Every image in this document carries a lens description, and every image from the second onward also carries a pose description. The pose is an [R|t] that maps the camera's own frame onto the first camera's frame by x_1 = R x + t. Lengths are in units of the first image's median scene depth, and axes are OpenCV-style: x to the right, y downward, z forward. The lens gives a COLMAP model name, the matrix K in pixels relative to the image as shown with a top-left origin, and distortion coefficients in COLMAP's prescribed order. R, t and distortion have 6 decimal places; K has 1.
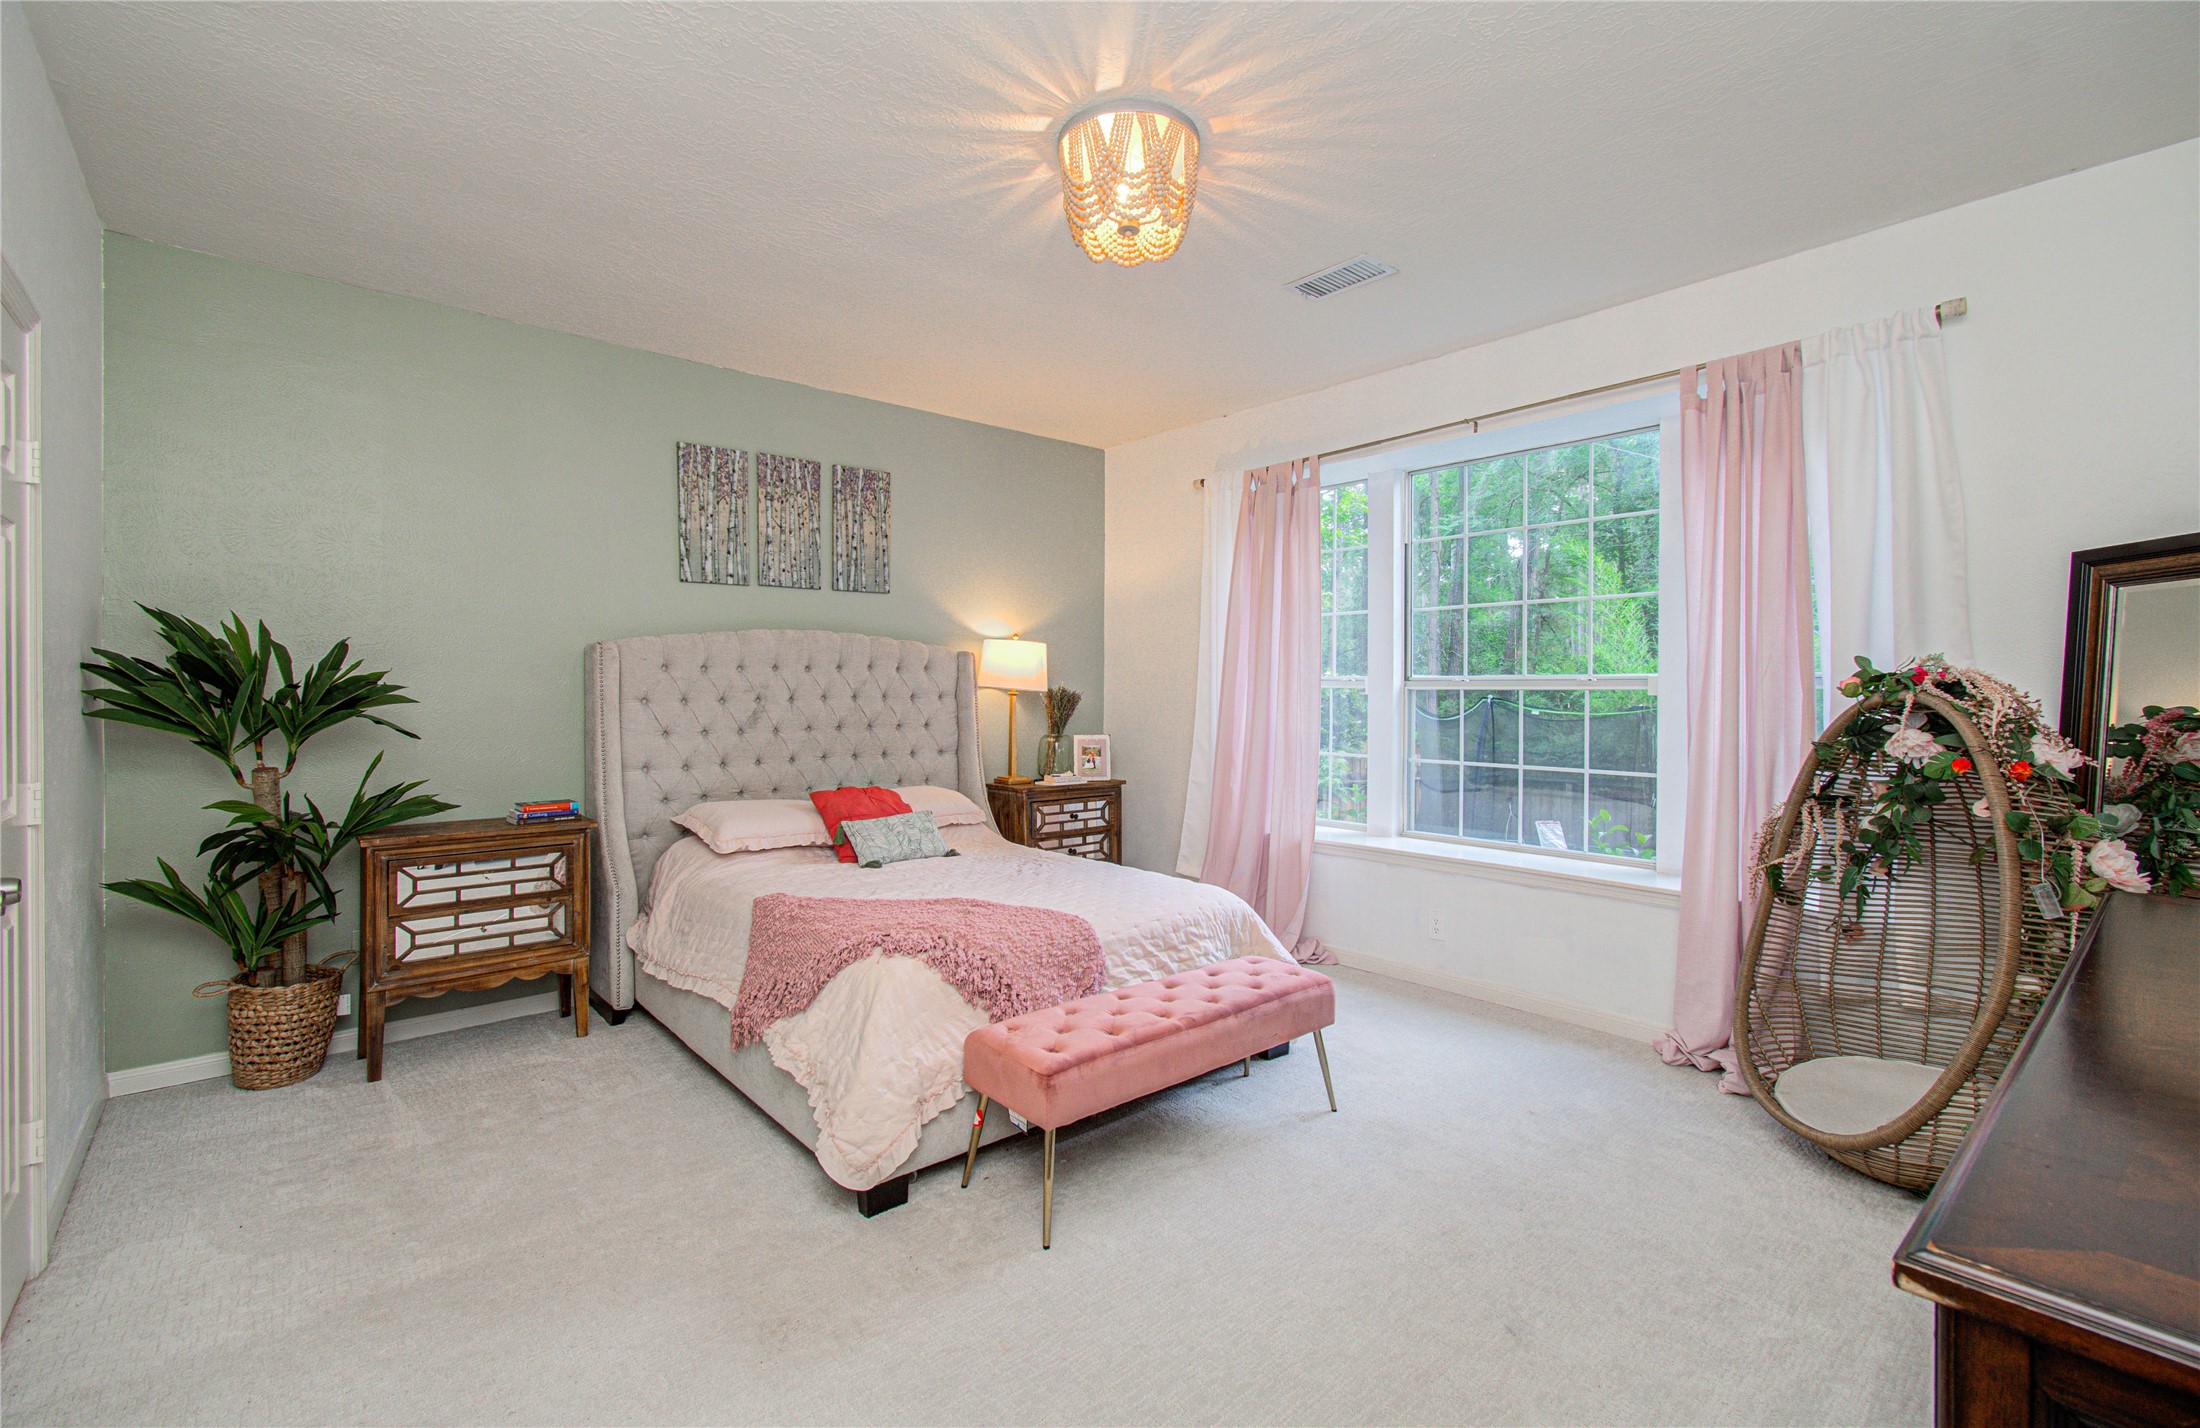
lens RADIAL K [[959.3, 0, 1083.1], [0, 959.3, 708.8], [0, 0, 1]] dist [-0.008259, -0.002411]
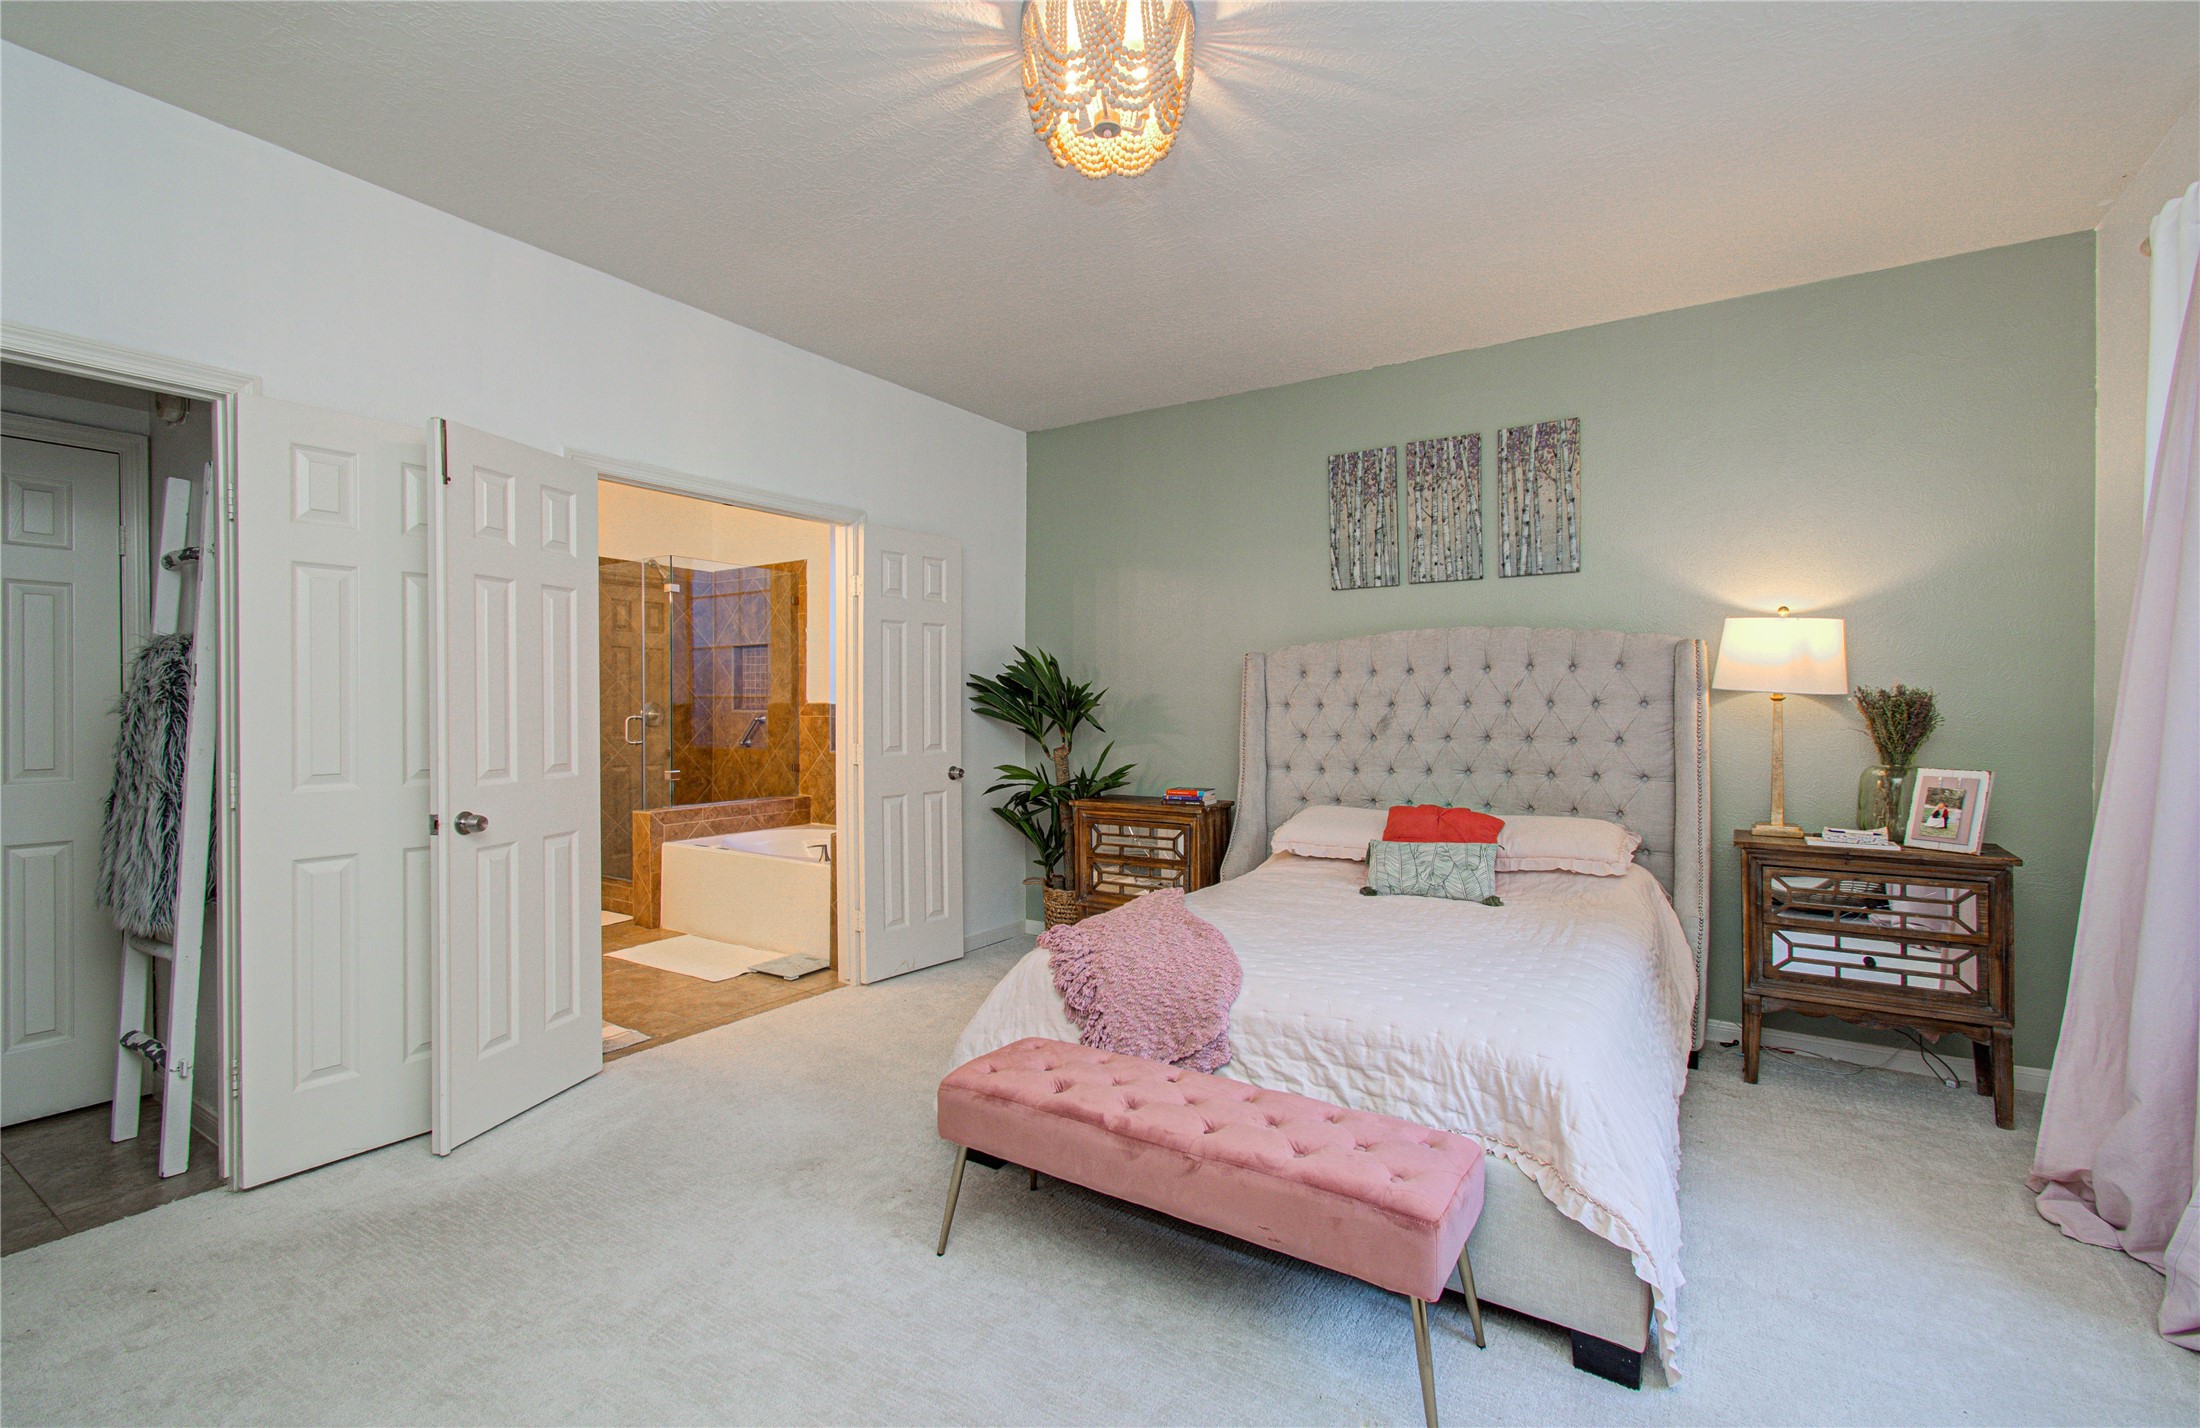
lens RADIAL K [[959.3, 0, 1079.6], [0, 959.3, 711.5], [0, 0, 1]] dist [-0.008259, -0.002411]
pose [[0.303355, 0.009931, -0.952826, 0.473902], [-0.013090, 0.999895, 0.006254, -0.004948], [0.952788, 0.010575, 0.303453, 0.416357]]
